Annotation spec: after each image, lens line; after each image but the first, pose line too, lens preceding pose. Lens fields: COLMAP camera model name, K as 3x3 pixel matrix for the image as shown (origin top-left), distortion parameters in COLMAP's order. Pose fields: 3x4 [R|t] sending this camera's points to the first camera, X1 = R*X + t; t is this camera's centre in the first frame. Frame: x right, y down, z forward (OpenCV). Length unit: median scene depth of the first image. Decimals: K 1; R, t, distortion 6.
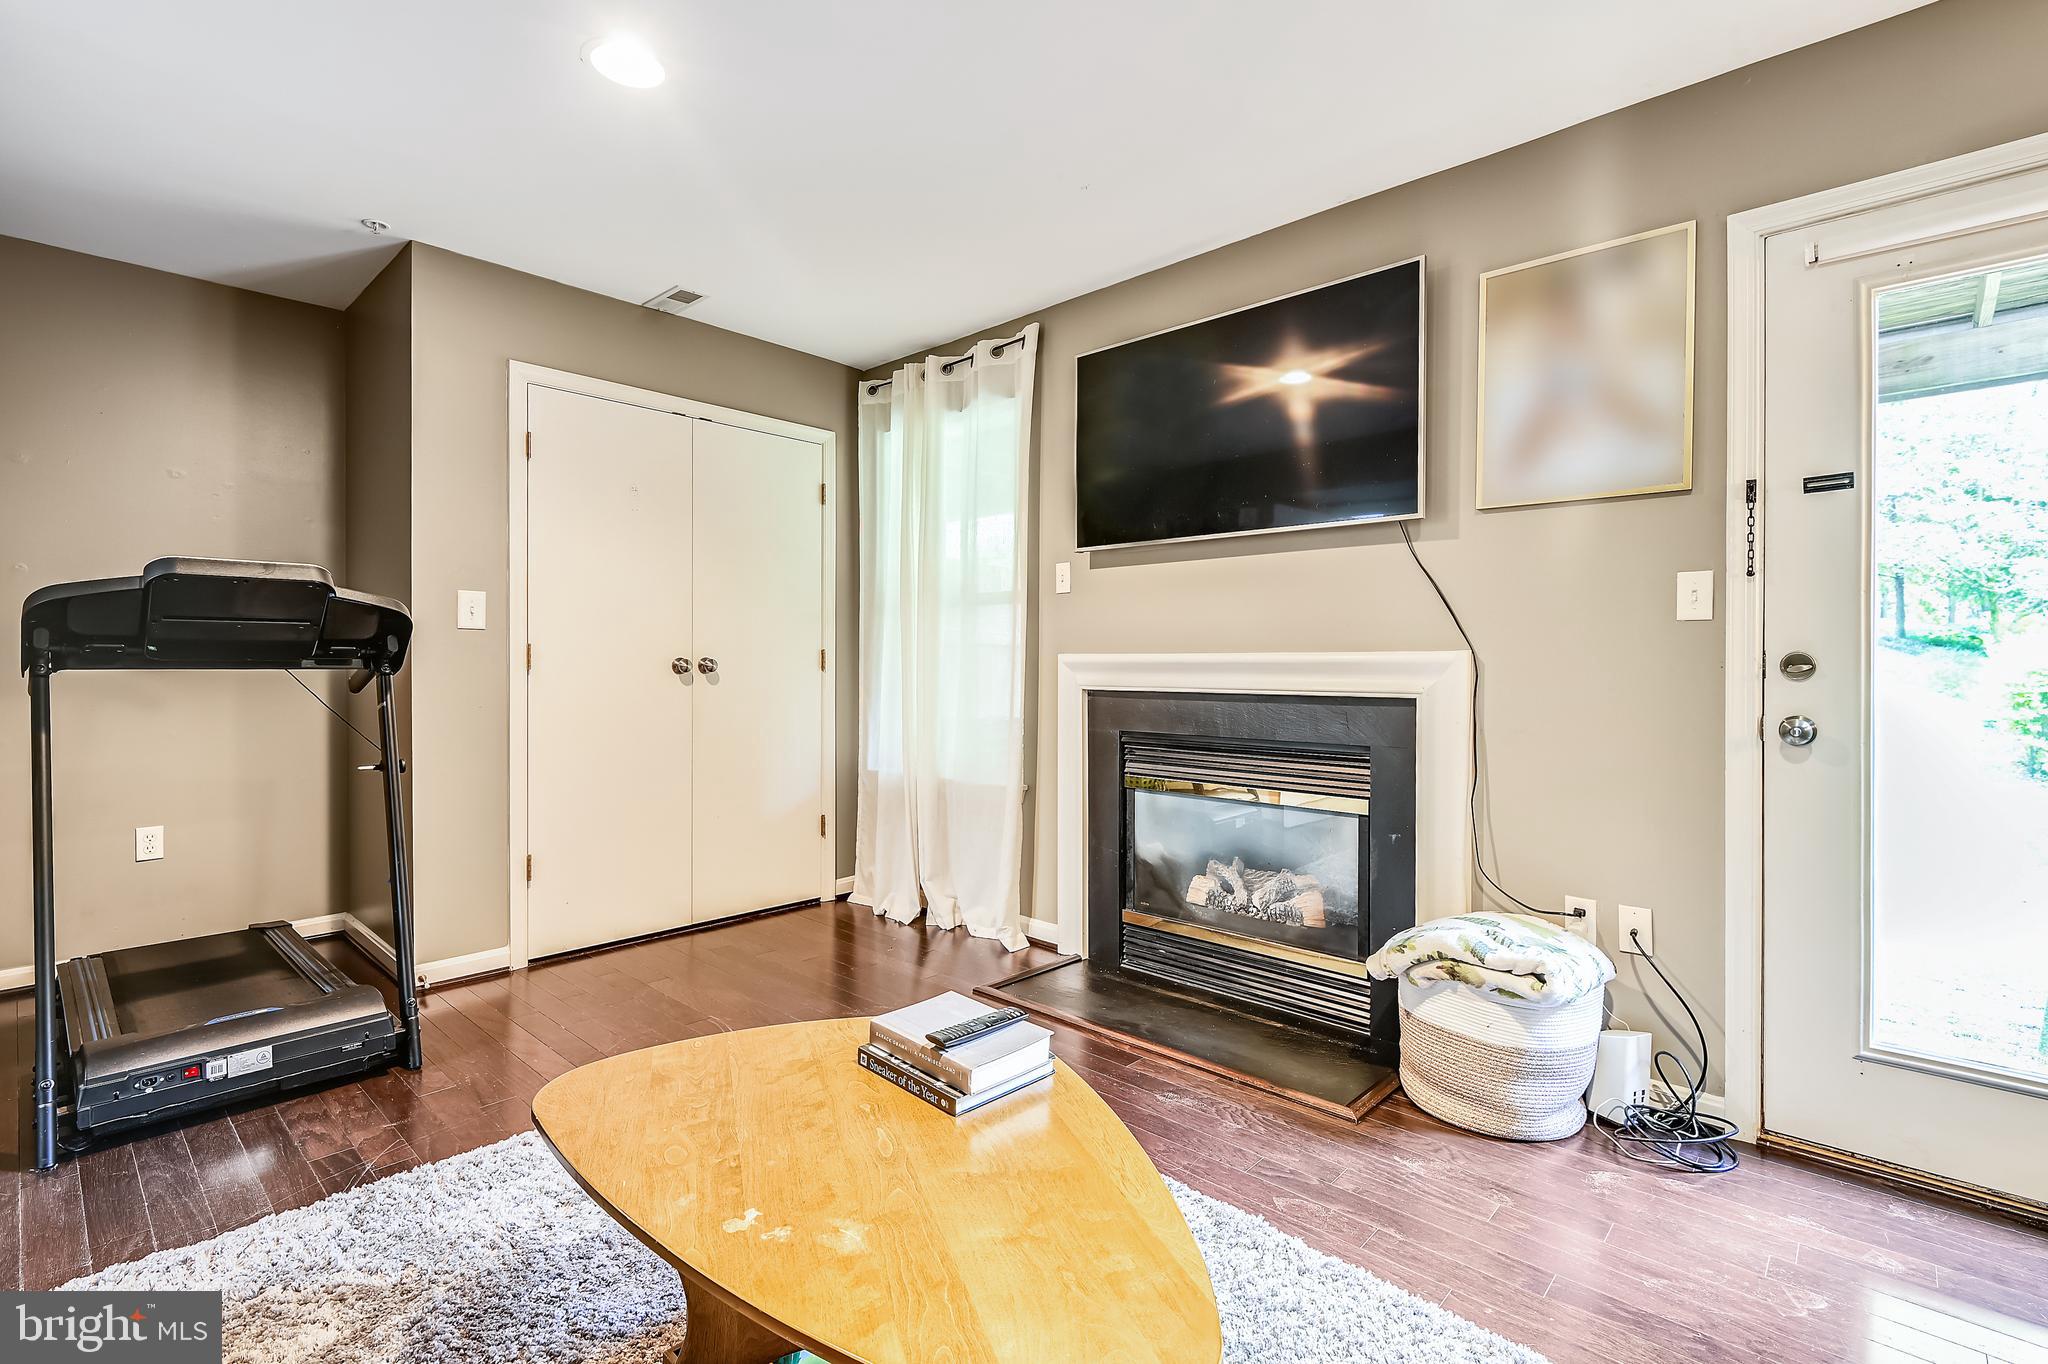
lens RADIAL K [[941.3, 0, 1041.9], [0, 941.3, 669.8], [0, 0, 1]] dist [-0.016074, -0.002858]
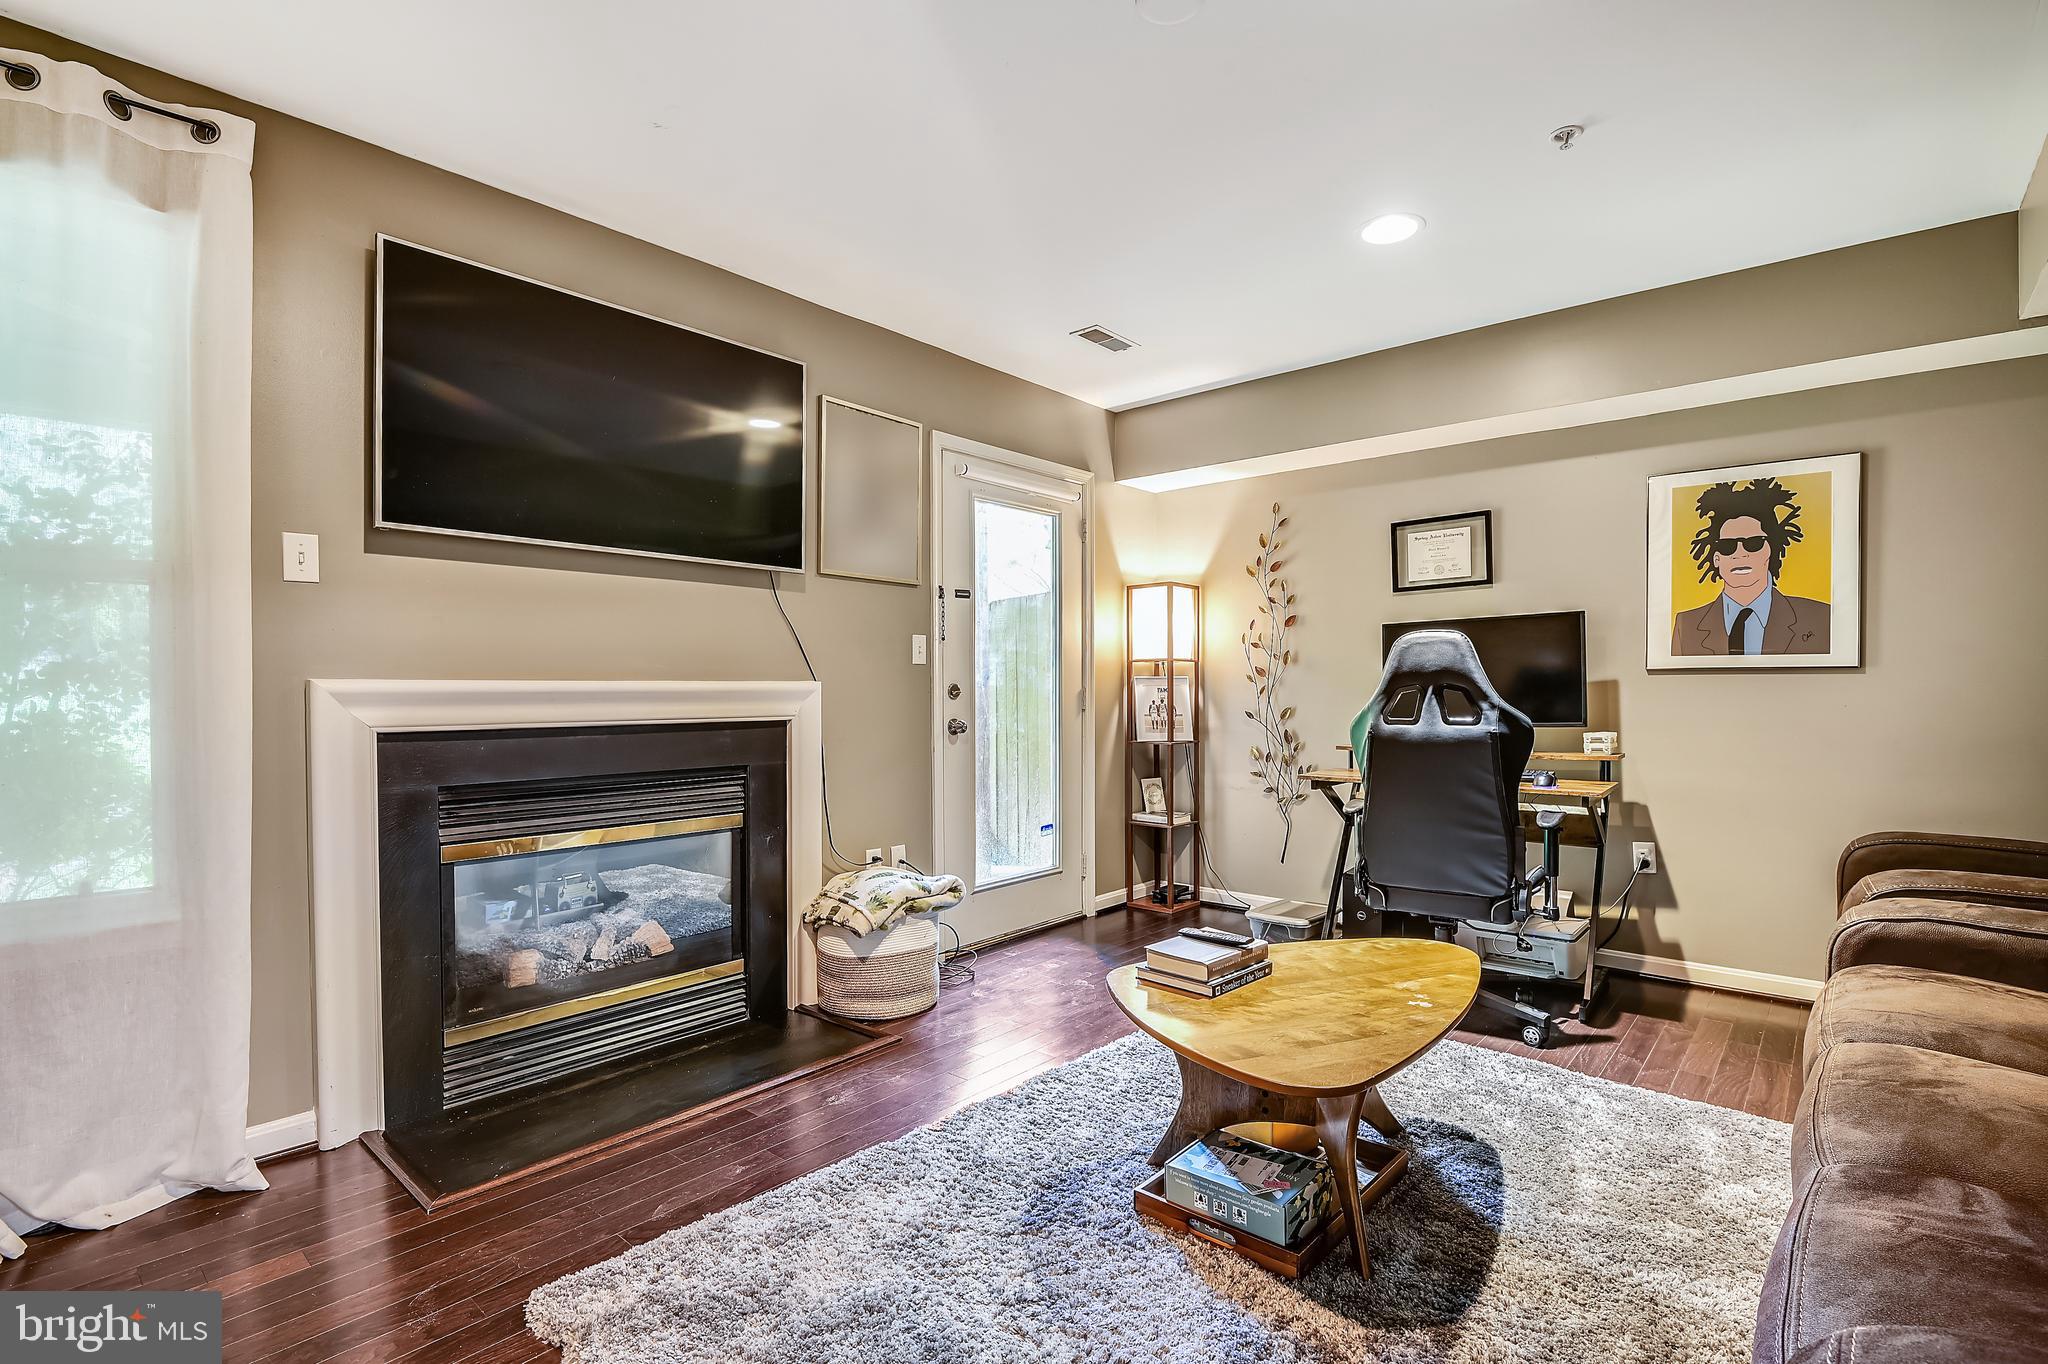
lens RADIAL K [[941.3, 0, 1041.1], [0, 941.3, 693.2], [0, 0, 1]] dist [-0.016074, -0.002858]
pose [[-0.035211, -0.005514, 0.999365, -0.716985], [0.010269, 0.999930, 0.005879, -0.006937], [-0.999327, 0.010469, -0.035152, 0.616832]]
